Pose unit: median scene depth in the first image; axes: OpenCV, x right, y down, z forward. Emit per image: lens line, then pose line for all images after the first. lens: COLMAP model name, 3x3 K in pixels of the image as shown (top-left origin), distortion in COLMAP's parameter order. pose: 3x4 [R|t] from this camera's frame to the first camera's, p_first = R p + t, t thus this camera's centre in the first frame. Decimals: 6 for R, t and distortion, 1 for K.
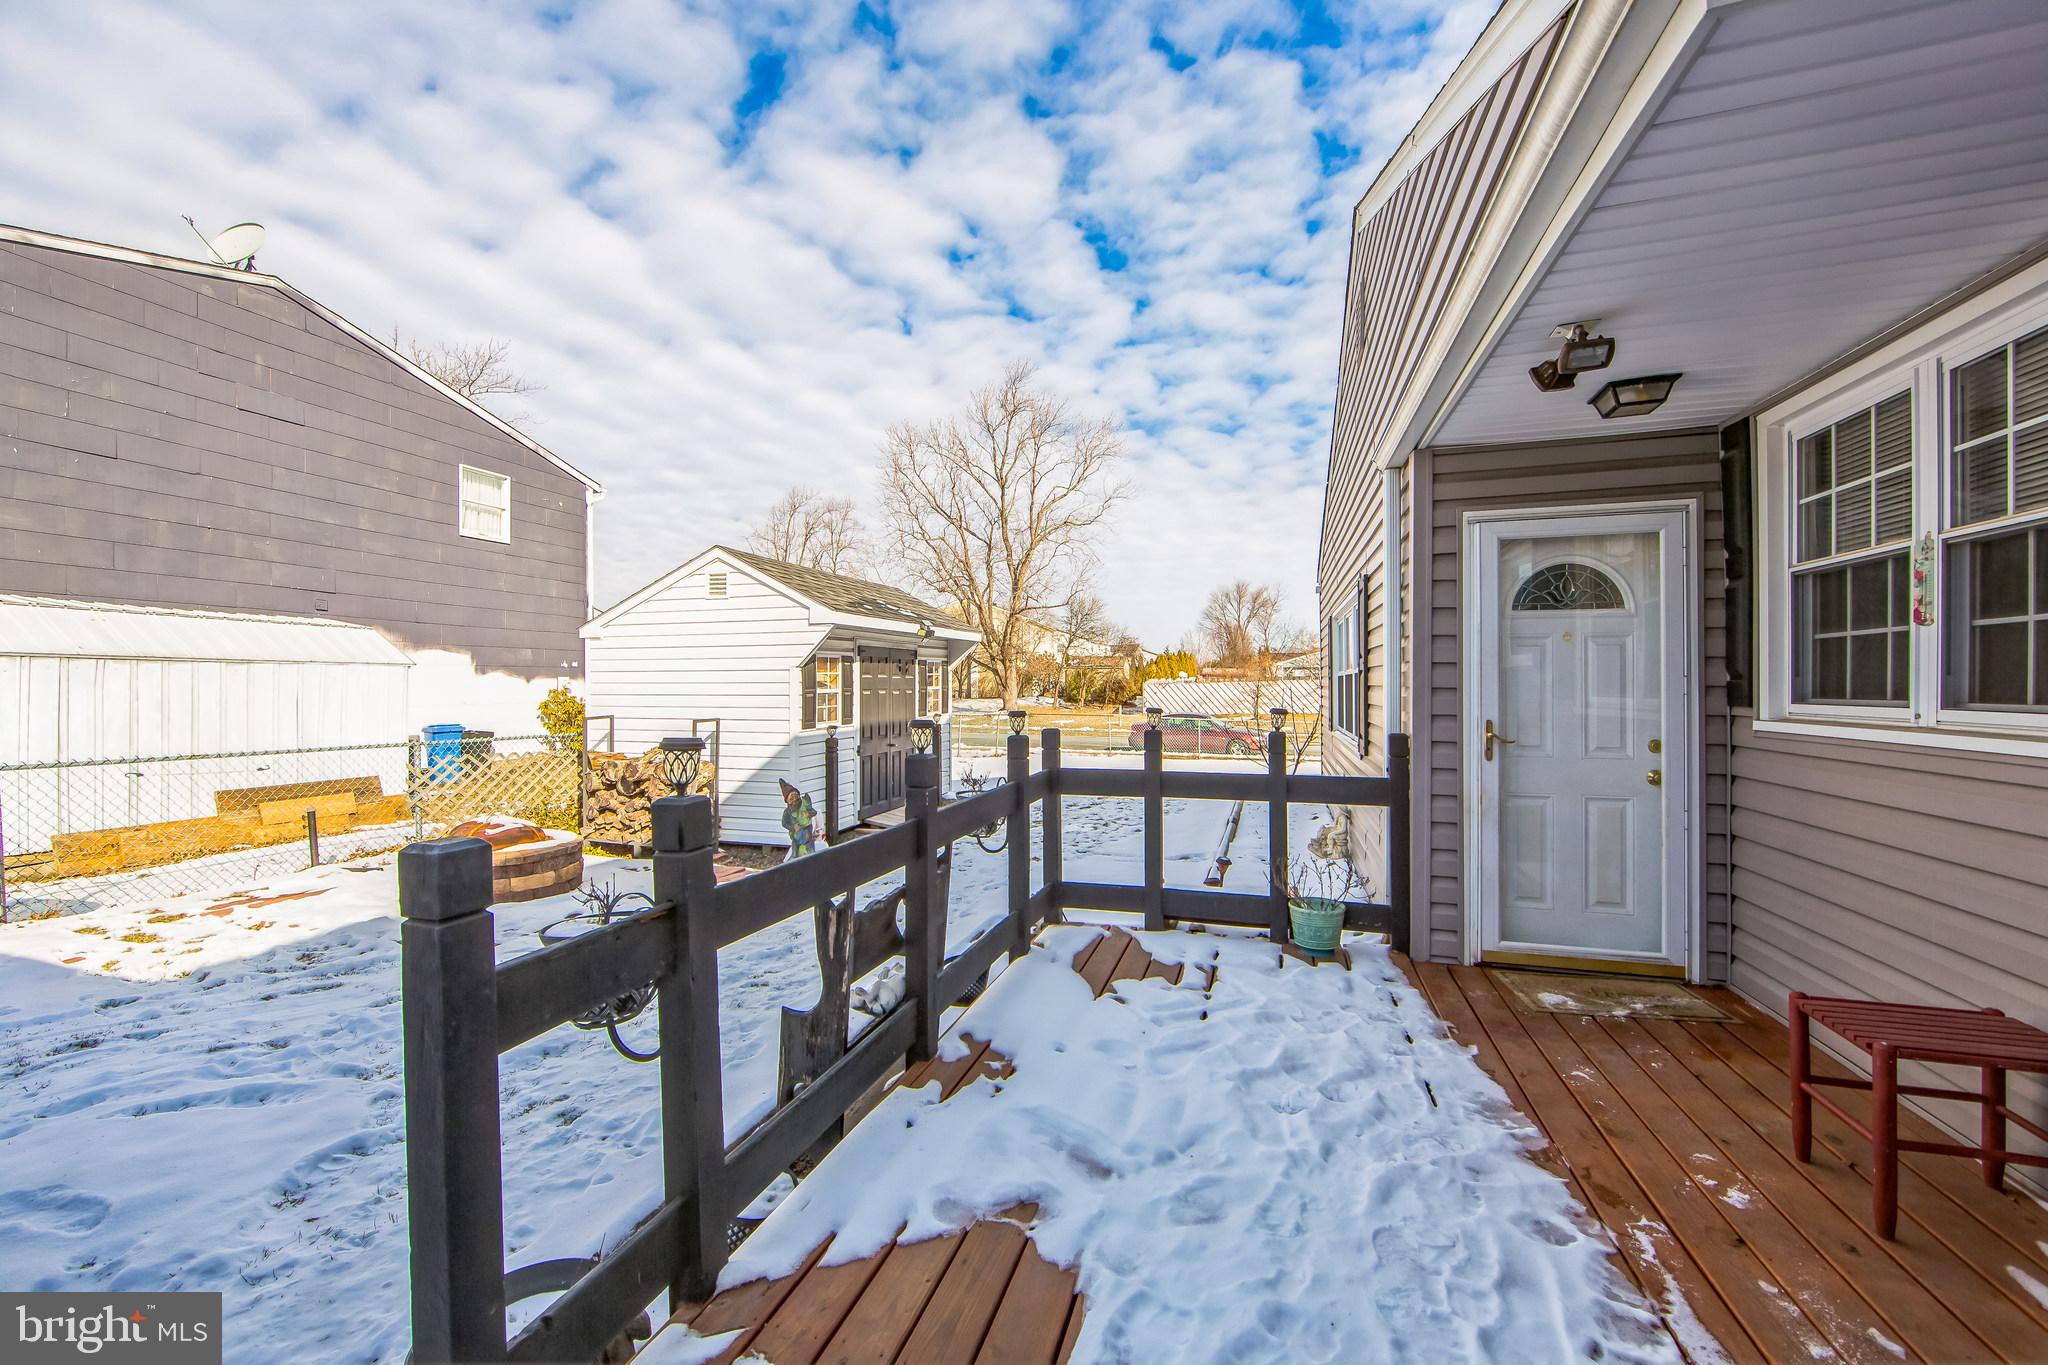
lens RADIAL K [[809.0, 0, 1021.6], [0, 809.0, 683.7], [0, 0, 1]] dist [-0.009452, 0.001053]
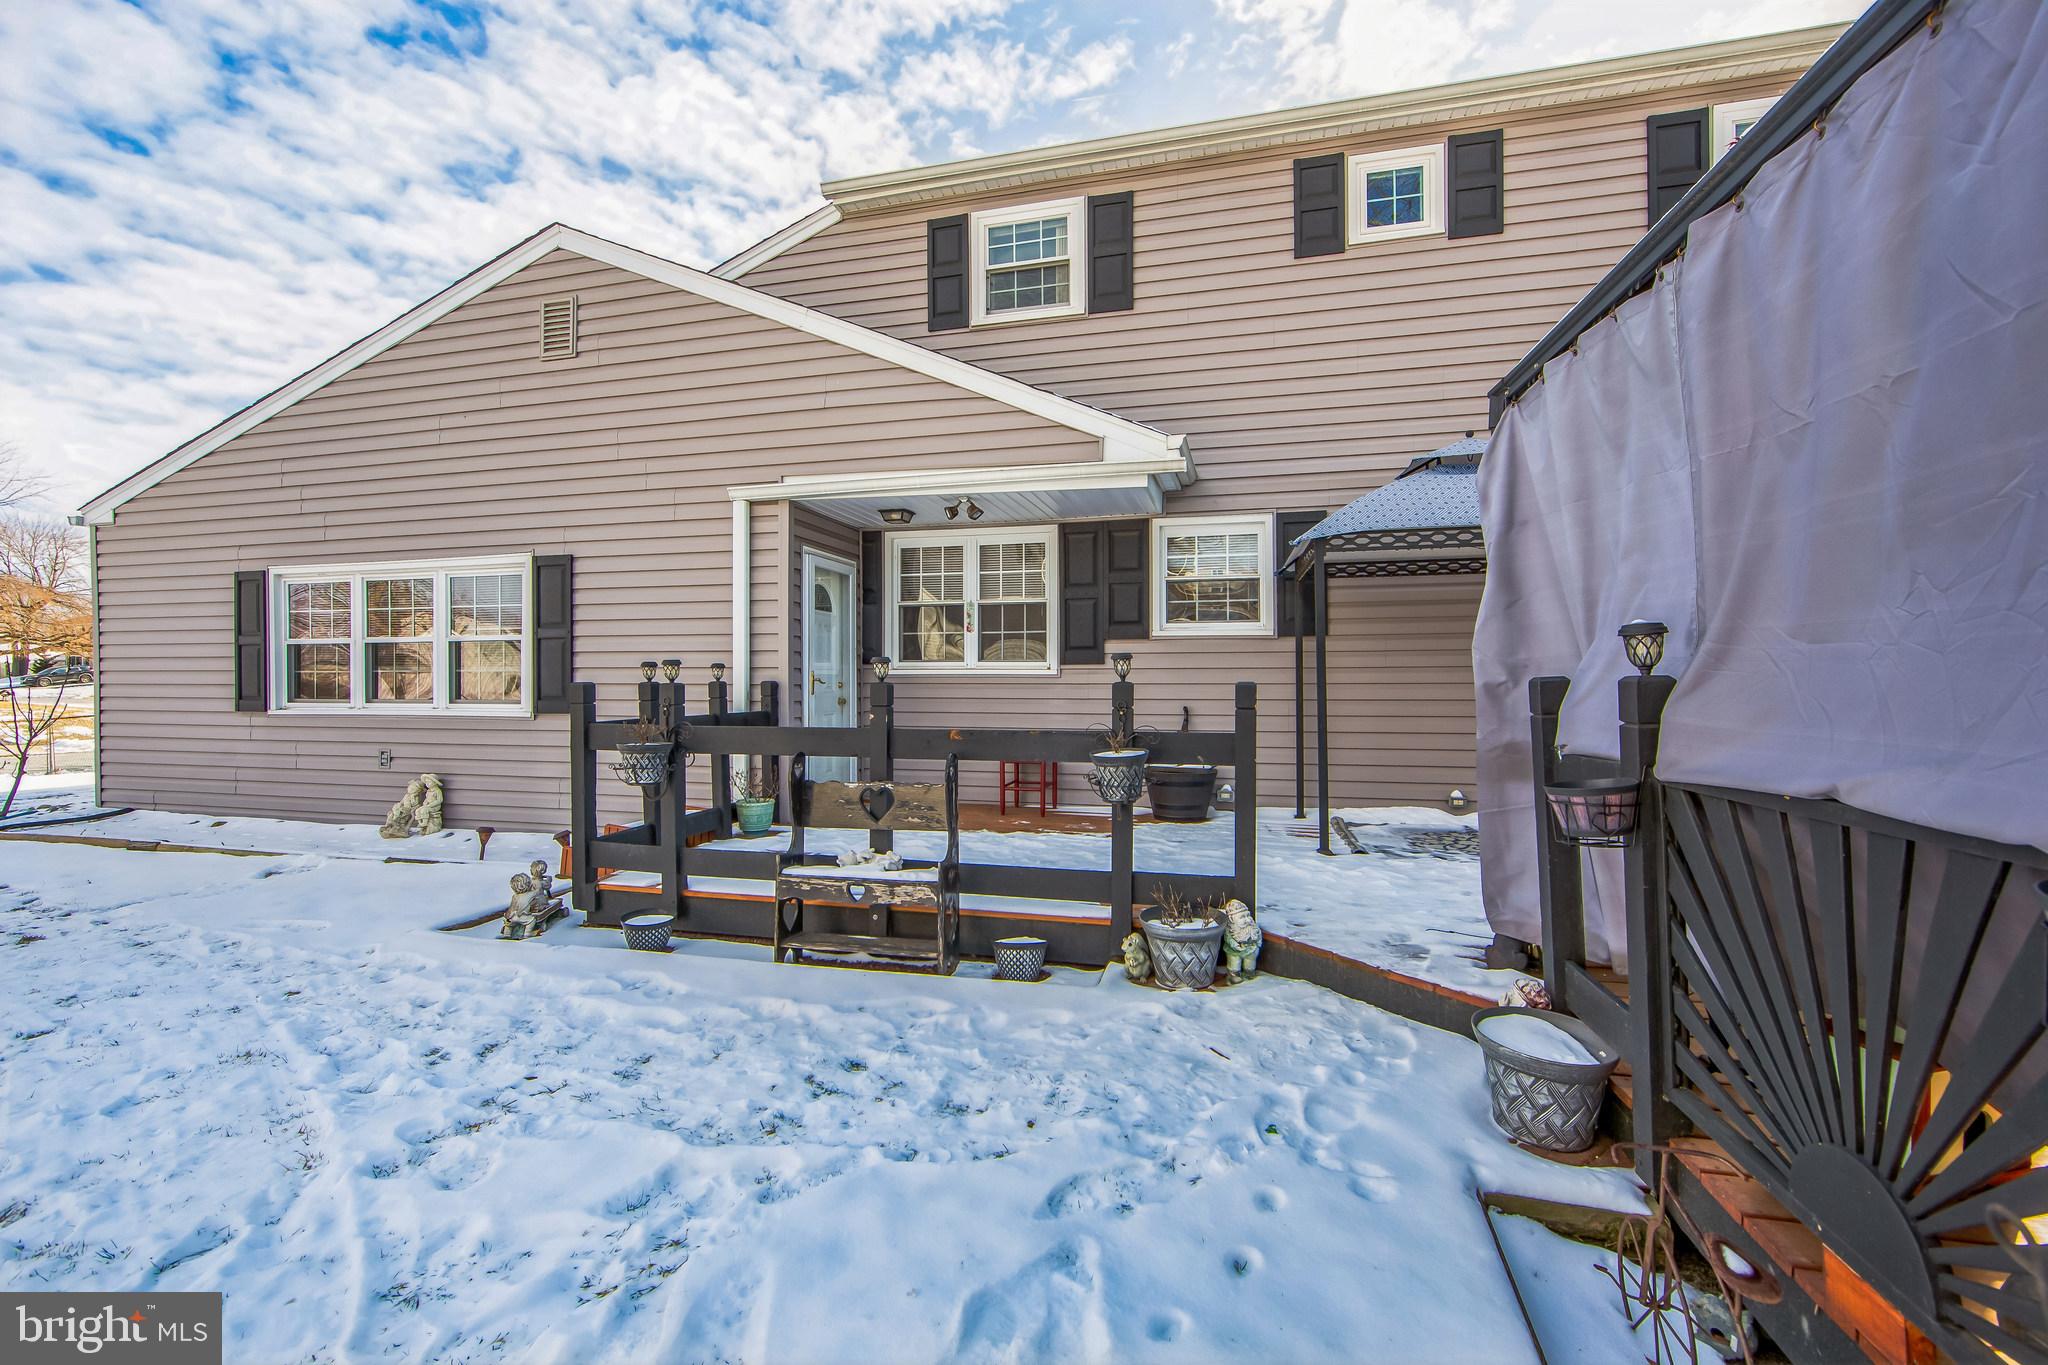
lens RADIAL K [[809.0, 0, 1021.6], [0, 809.0, 679.7], [0, 0, 1]] dist [-0.009452, 0.001053]
pose [[-0.061098, -0.001137, 0.998131, -1.250678], [-0.000063, 0.999999, 0.001136, 0.065911], [-0.998132, 0.000007, -0.061098, 0.720823]]
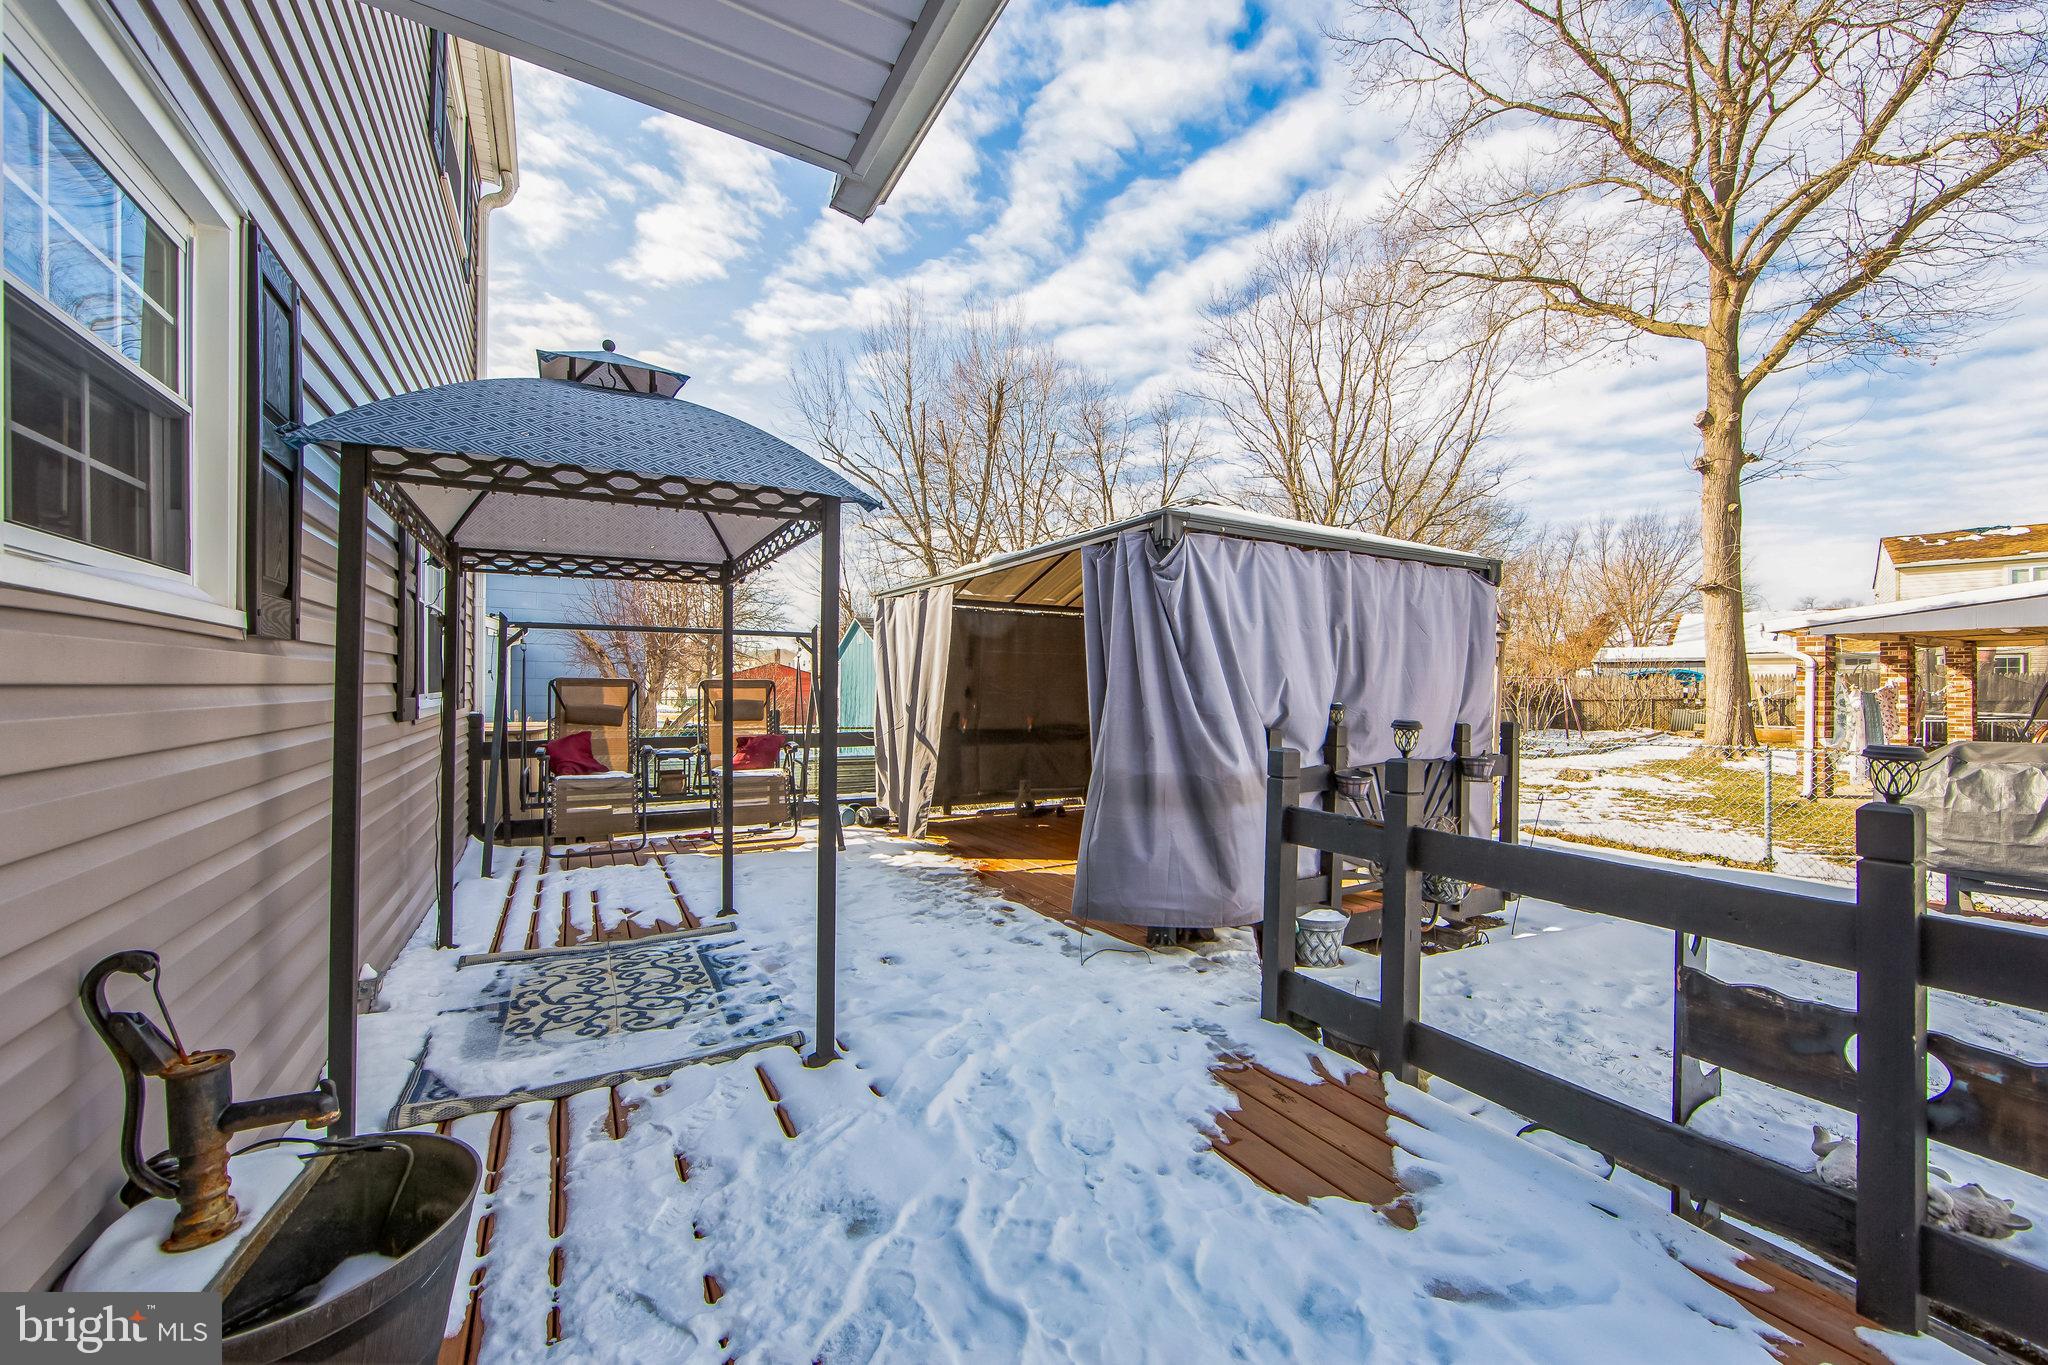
lens RADIAL K [[809.0, 0, 1021.9], [0, 809.0, 684.5], [0, 0, 1]] dist [-0.009452, 0.001053]
pose [[-0.692698, -0.006640, -0.721198, 0.604409], [-0.002921, 0.999975, -0.006400, 0.004777], [0.721222, -0.002327, -0.692700, 0.782165]]
